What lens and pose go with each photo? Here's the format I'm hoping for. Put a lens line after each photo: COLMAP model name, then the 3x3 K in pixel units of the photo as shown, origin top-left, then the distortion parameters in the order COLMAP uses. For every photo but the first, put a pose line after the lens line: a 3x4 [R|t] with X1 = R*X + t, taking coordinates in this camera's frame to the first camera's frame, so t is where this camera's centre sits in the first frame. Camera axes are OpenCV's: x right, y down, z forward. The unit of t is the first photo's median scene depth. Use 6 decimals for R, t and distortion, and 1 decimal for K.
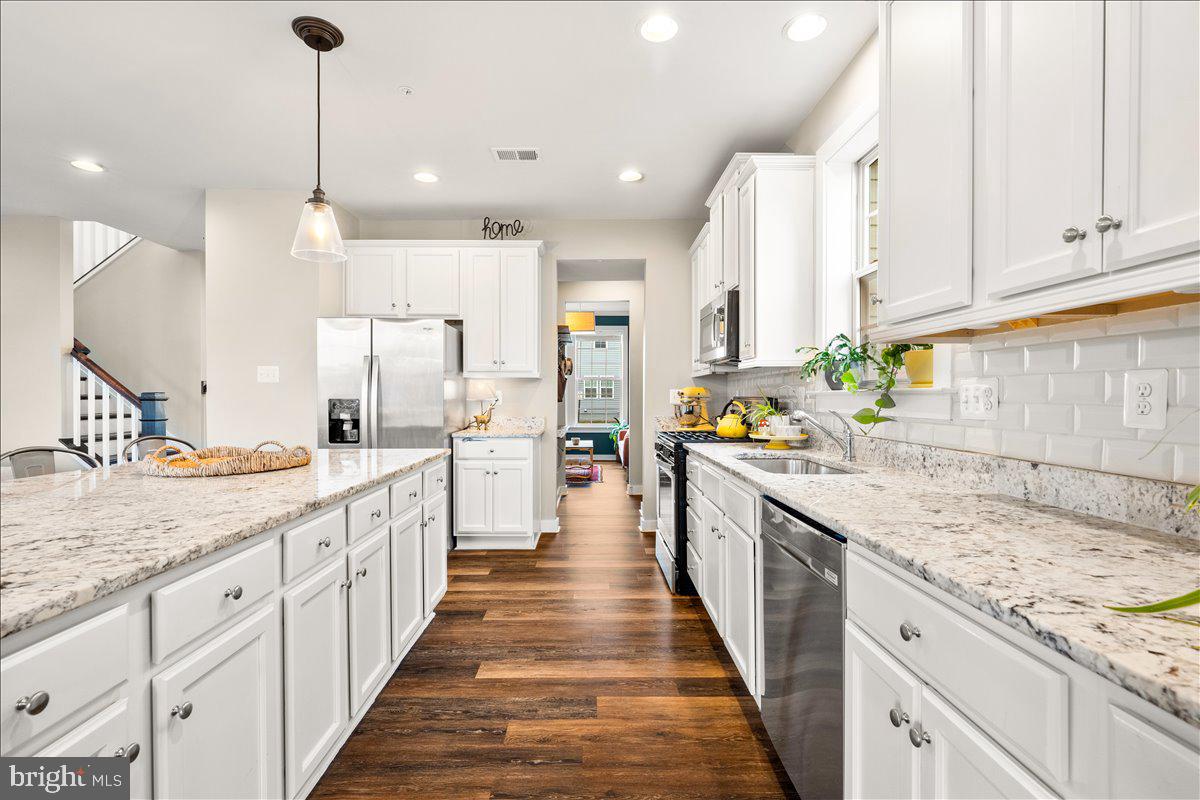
lens RADIAL K [[542.5, 0, 600.0], [0, 542.5, 400.0], [0, 0, 1]] dist [-0.005198, -0.000219]
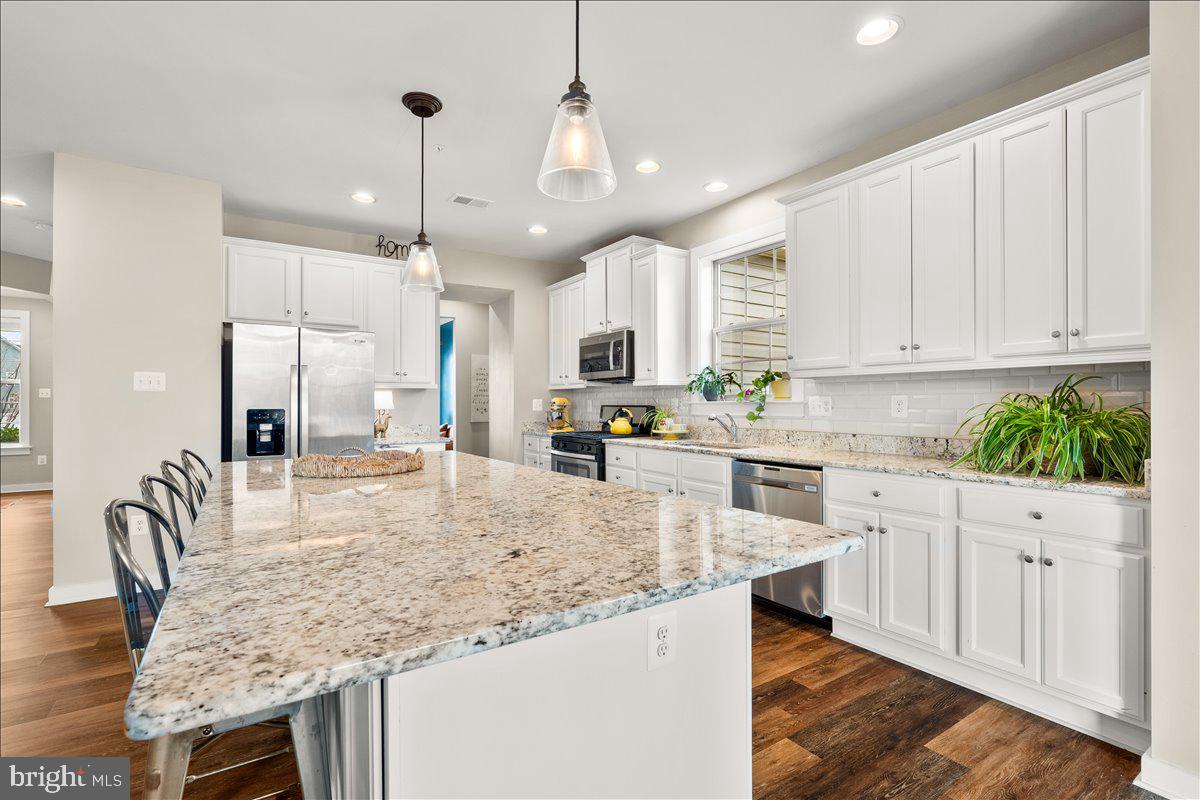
lens RADIAL K [[542.5, 0, 600.0], [0, 542.5, 400.0], [0, 0, 1]] dist [-0.005198, -0.000219]
pose [[0.839203, 0.001360, 0.543816, -0.498956], [0.006525, 0.999900, -0.012570, -0.002339], [-0.543779, 0.014097, 0.839110, -0.125688]]
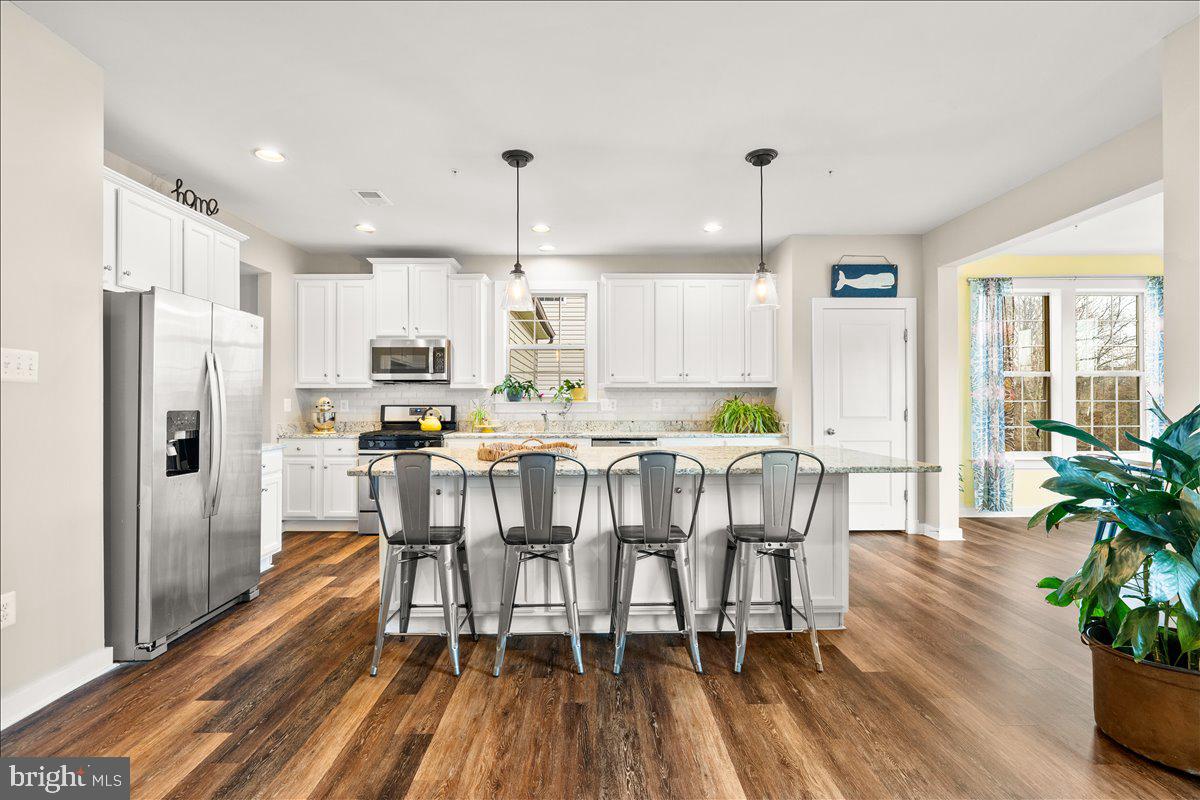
lens RADIAL K [[542.5, 0, 600.0], [0, 542.5, 400.0], [0, 0, 1]] dist [-0.005198, -0.000219]
pose [[-0.002853, 0.006656, 0.999974, -1.169656], [0.010232, 0.999926, -0.006627, -0.005001], [-0.999944, 0.010212, -0.002921, 0.464343]]
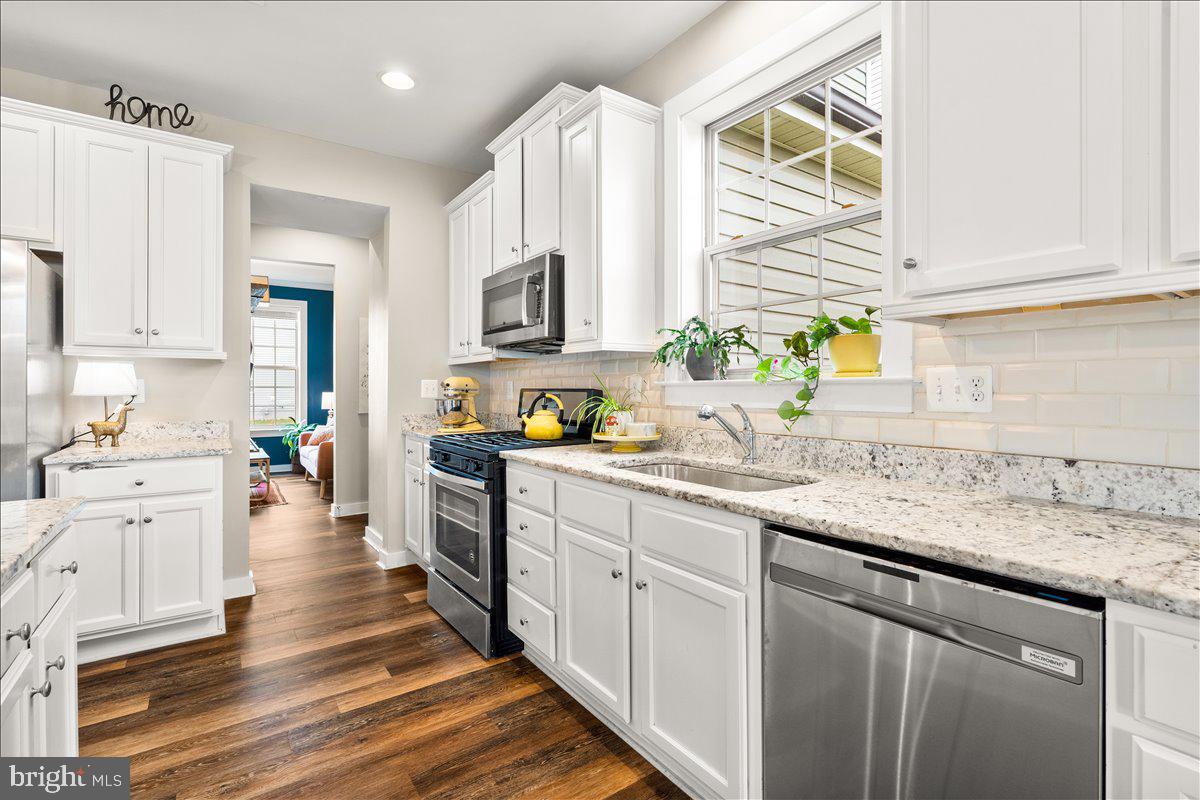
lens RADIAL K [[545.0, 0, 594.7], [0, 545.0, 387.5], [0, 0, 1]] dist [-0.002972, -0.000059]
pose [[0.824264, -0.000108, 0.566206, -0.134508], [0.005842, 0.999948, -0.008314, -0.000271], [-0.566176, 0.010161, 0.824222, 0.260986]]
